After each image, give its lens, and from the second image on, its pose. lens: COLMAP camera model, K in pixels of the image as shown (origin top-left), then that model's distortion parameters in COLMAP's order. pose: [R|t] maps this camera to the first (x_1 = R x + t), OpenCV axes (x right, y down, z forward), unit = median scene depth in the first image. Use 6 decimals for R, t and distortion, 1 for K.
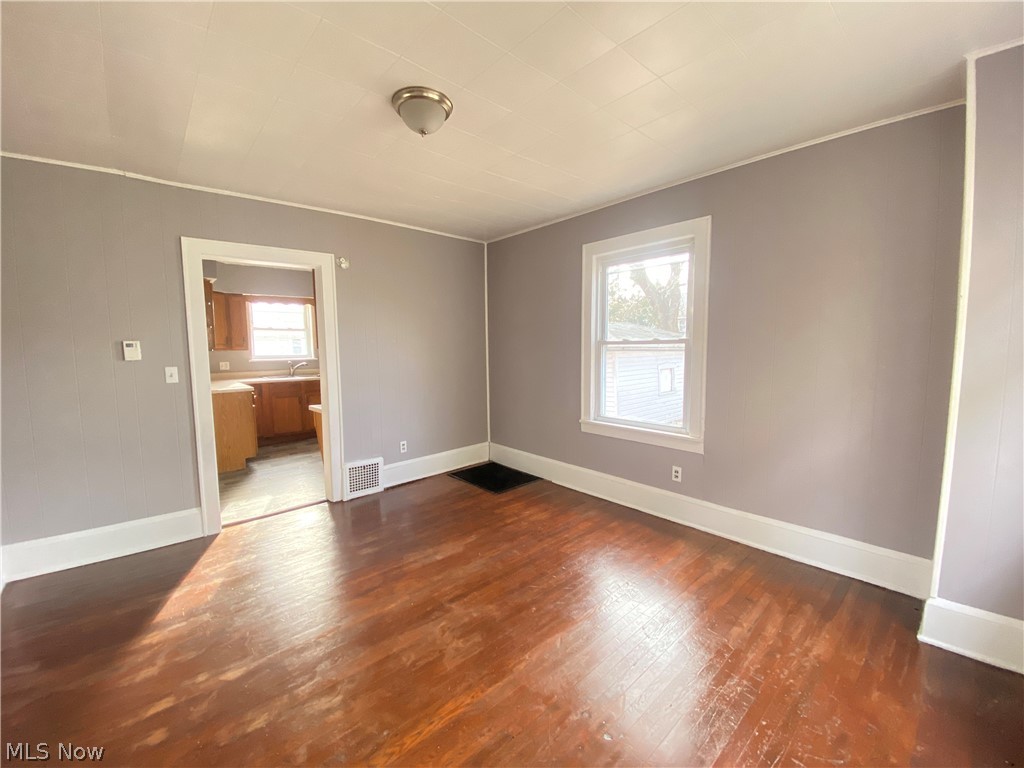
lens RADIAL K [[416.5, 0, 508.8], [0, 416.5, 383.4], [0, 0, 1]] dist [0.021027, -0.020169]
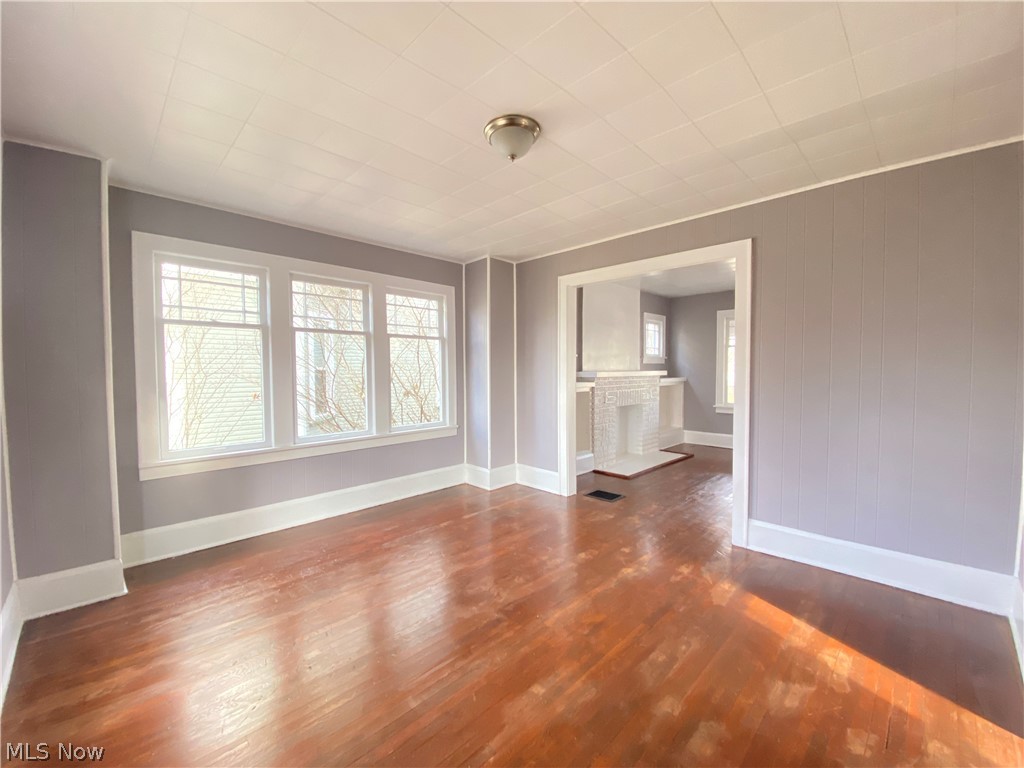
lens RADIAL K [[416.5, 0, 508.8], [0, 416.5, 383.4], [0, 0, 1]] dist [0.021027, -0.020169]
pose [[-0.998188, 0.026687, -0.053937, -0.102788], [0.019267, 0.990836, 0.133691, -0.141890], [0.057011, 0.132409, -0.989554, 1.615536]]
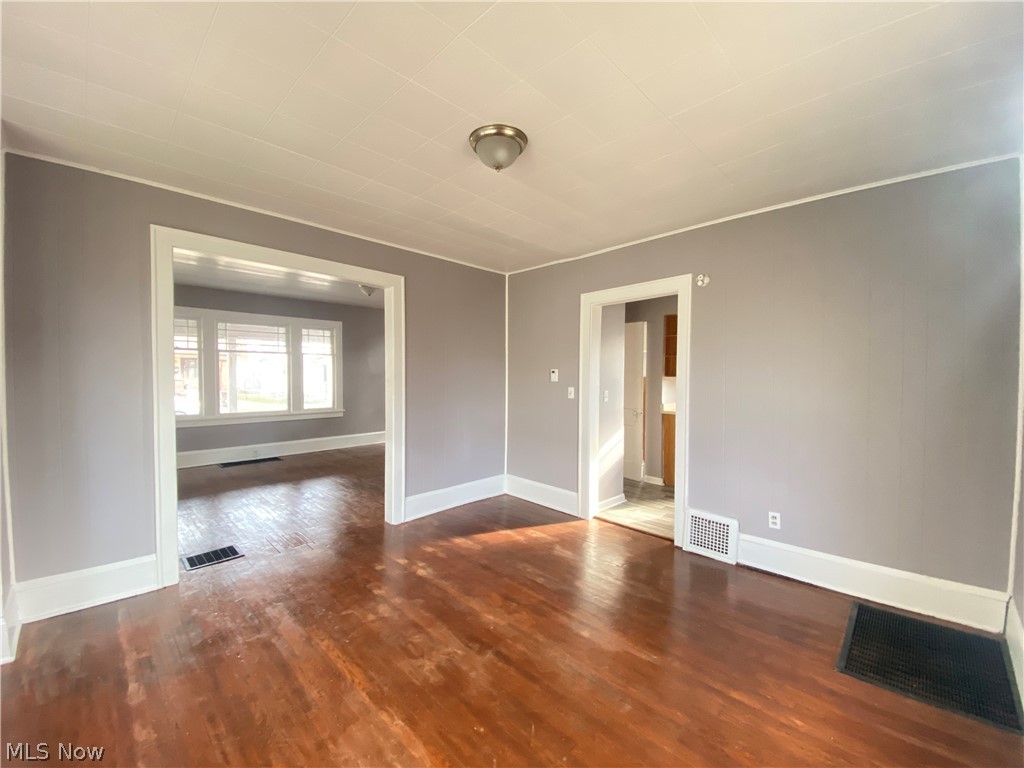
lens RADIAL K [[413.9, 0, 505.0], [0, 413.9, 386.9], [0, 0, 1]] dist [0.021636, -0.019530]
pose [[0.059163, 0.049888, -0.997001, 0.631247], [-0.099722, 0.994050, 0.043822, -0.087072], [0.993255, 0.096830, 0.063786, 0.763631]]
